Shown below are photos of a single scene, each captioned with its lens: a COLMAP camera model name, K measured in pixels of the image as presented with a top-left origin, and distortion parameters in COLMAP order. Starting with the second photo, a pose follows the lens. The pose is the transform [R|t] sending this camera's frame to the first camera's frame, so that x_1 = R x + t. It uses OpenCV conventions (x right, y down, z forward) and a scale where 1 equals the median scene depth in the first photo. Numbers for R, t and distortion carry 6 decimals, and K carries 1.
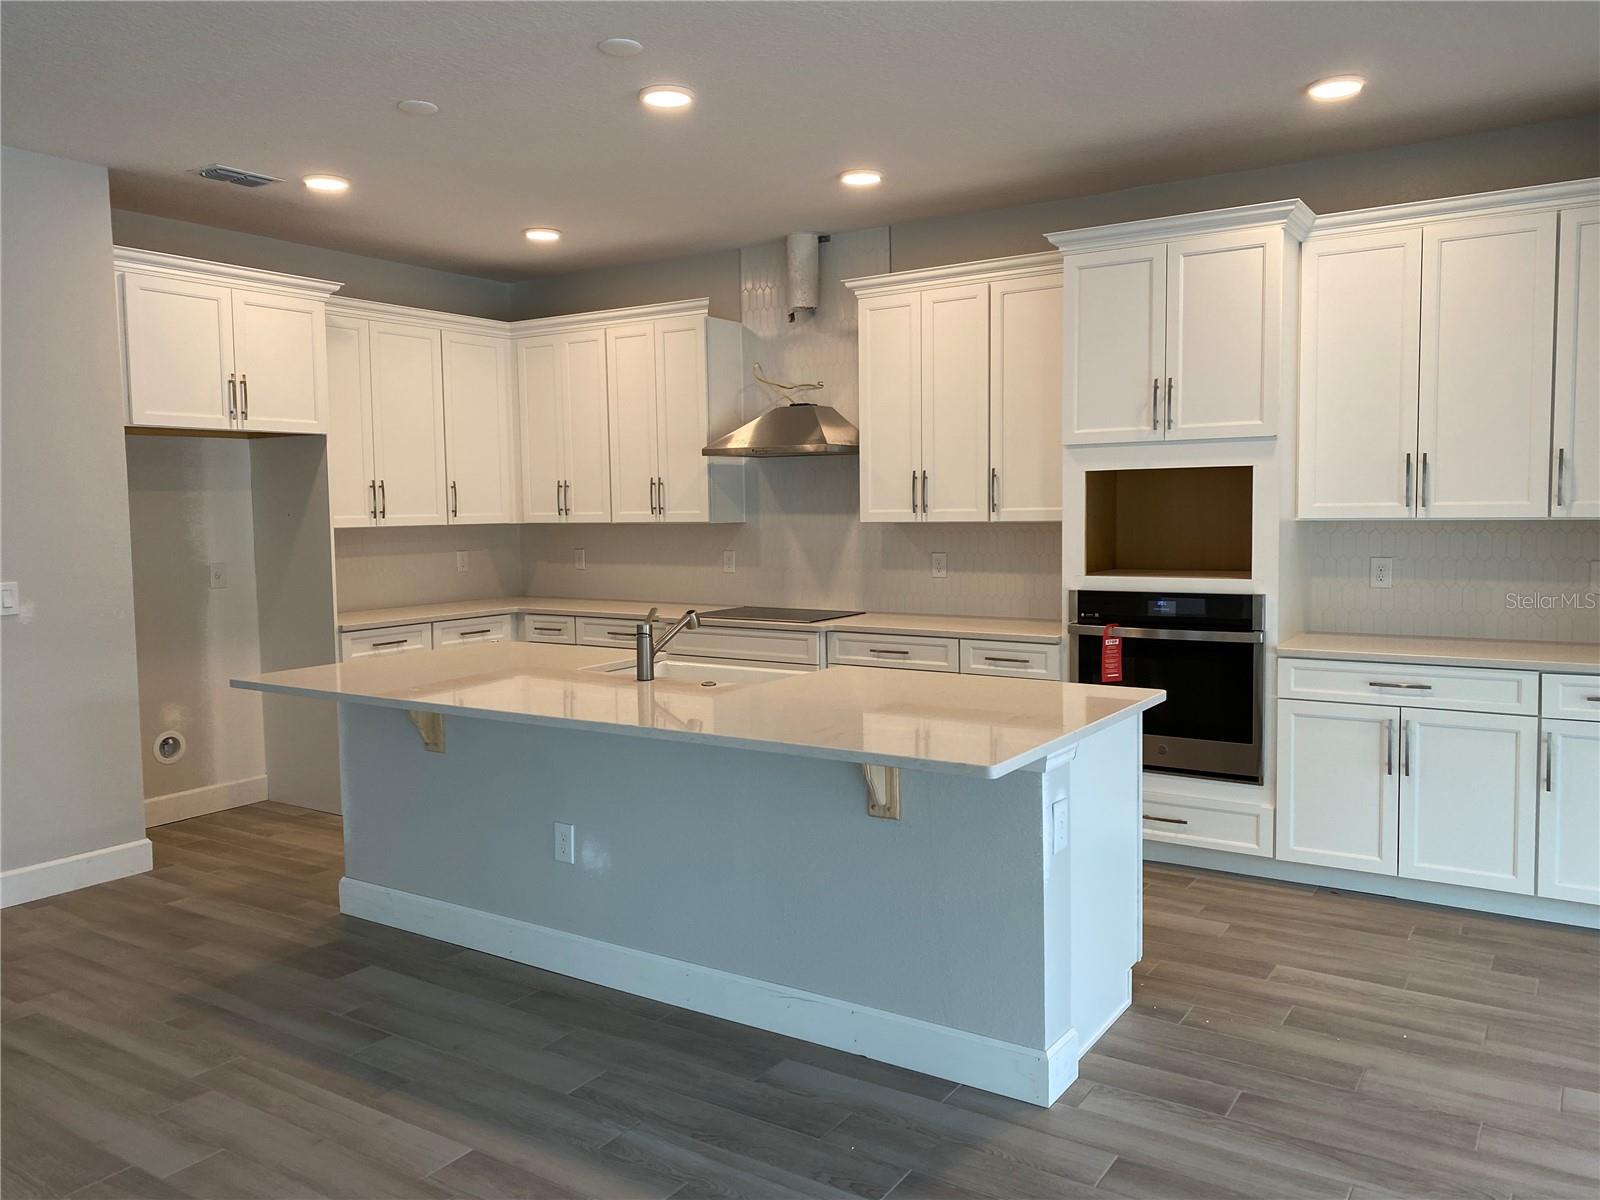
lens RADIAL K [[1220.4, 0, 800.0], [0, 1220.4, 600.0], [0, 0, 1]] dist [0.005659, -0.005247]
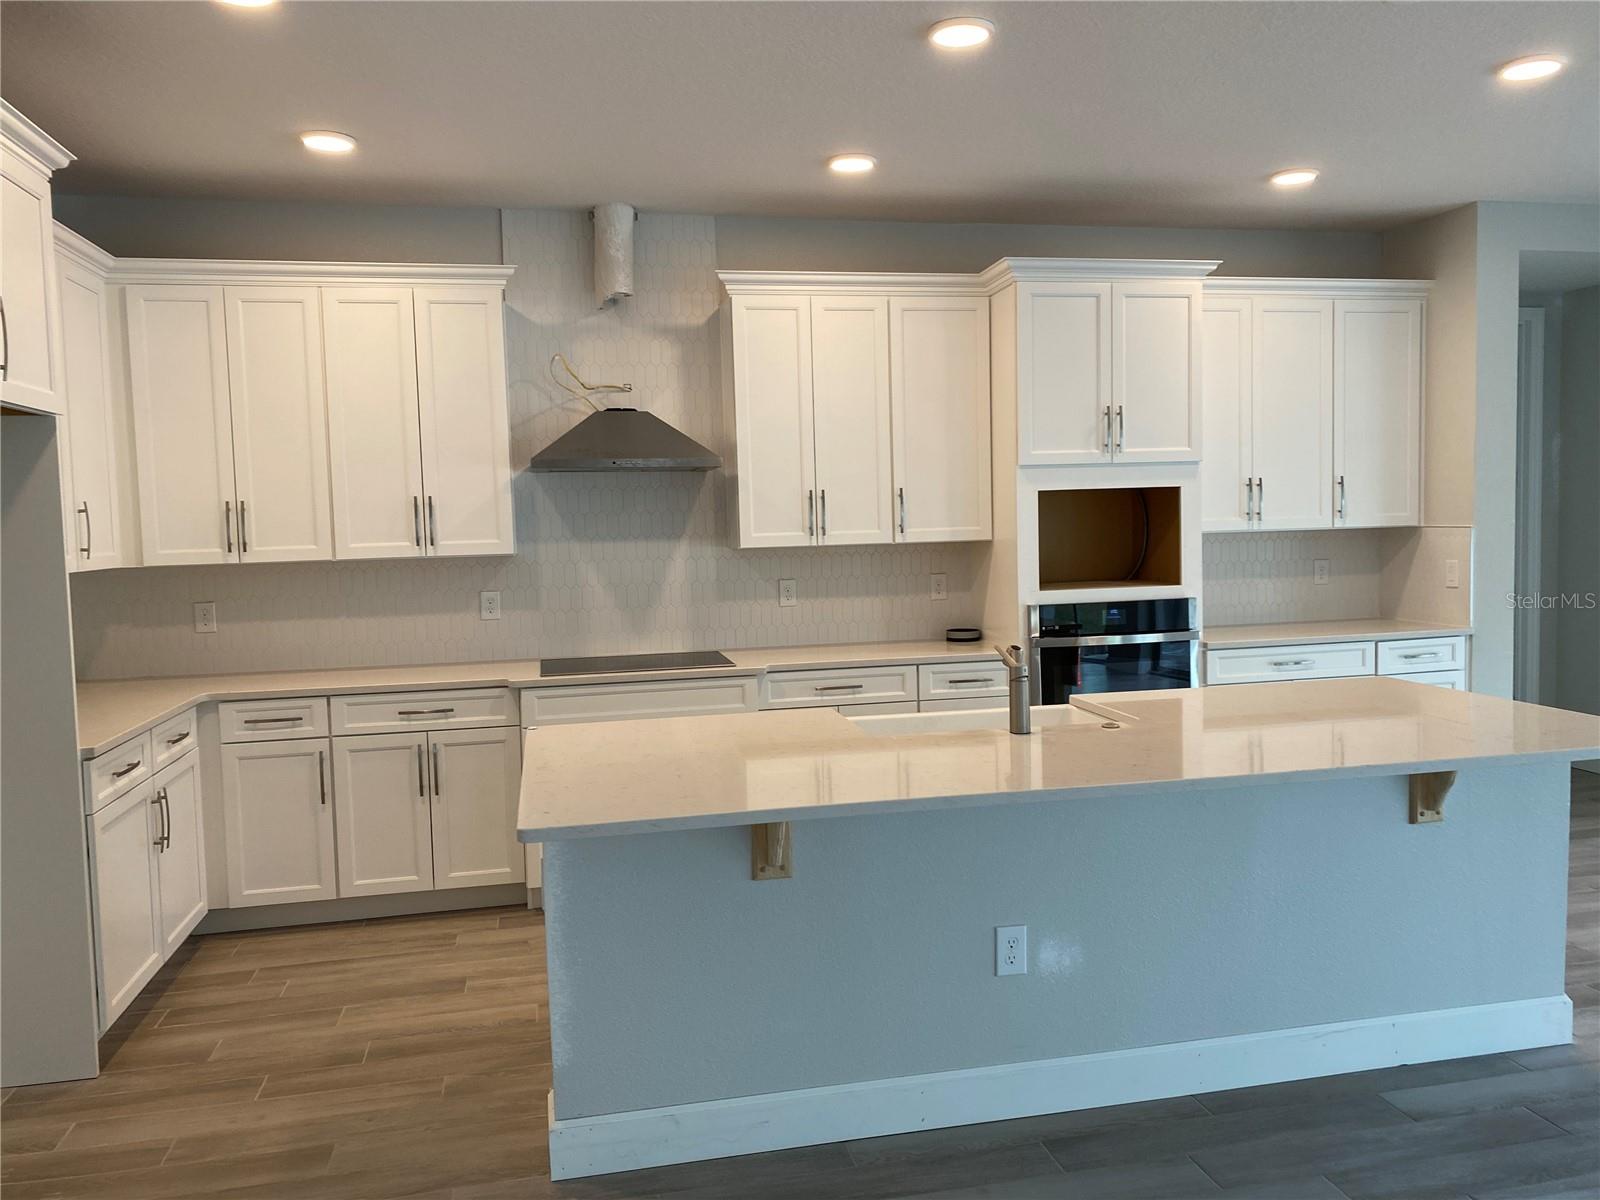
lens RADIAL K [[1208.4, 0, 799.7], [0, 1208.4, 609.2], [0, 0, 1]] dist [-0.001626, -0.006865]
pose [[0.697794, -0.055359, 0.714157, -0.563710], [0.073899, 0.997253, 0.005098, -0.021621], [-0.712477, 0.049218, 0.699967, 0.374339]]
